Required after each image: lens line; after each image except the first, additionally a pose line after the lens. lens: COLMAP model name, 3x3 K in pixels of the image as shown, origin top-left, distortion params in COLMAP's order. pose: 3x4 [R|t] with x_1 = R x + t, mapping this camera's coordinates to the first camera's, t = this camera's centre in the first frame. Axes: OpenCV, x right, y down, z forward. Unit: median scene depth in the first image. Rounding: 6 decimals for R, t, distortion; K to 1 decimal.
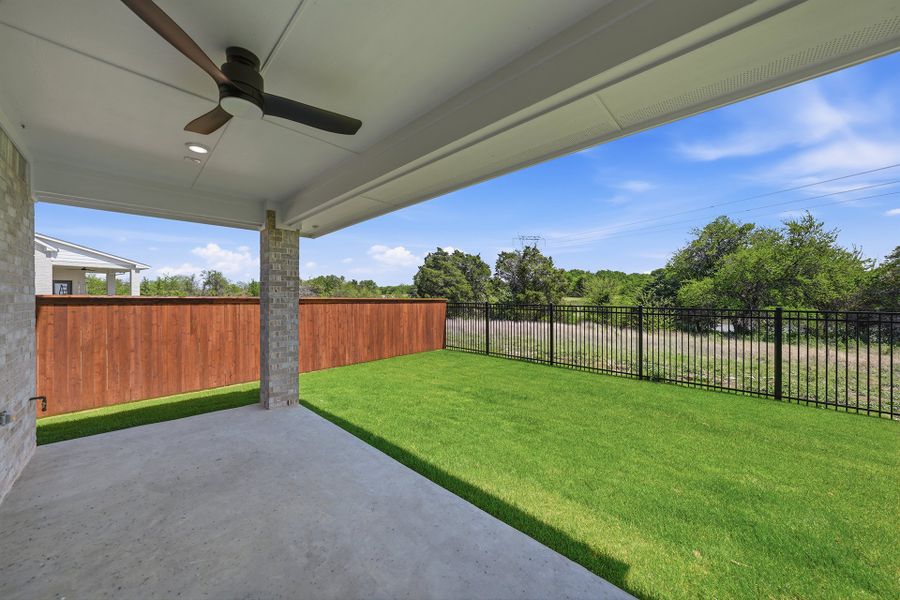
lens RADIAL K [[317.0, 0, 453.8], [0, 317.0, 288.3], [0, 0, 1]] dist [-0.021762, 0.000205]
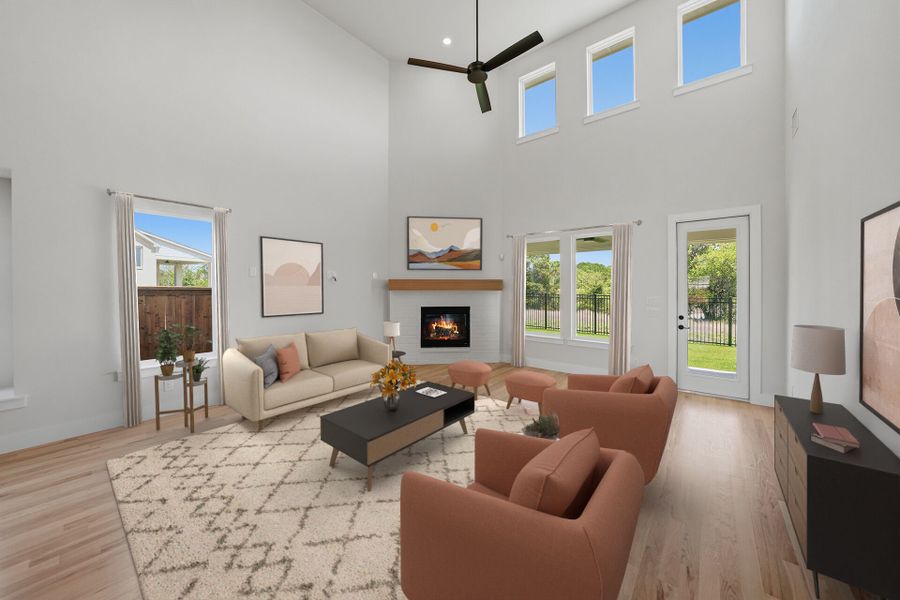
lens RADIAL K [[317.0, 0, 453.8], [0, 317.0, 288.3], [0, 0, 1]] dist [-0.021762, 0.000205]
pose [[0.998209, 0.008138, 0.059263, -0.236544], [-0.010080, 0.999420, 0.032539, -0.014324], [-0.058964, -0.033078, 0.997712, -0.248119]]
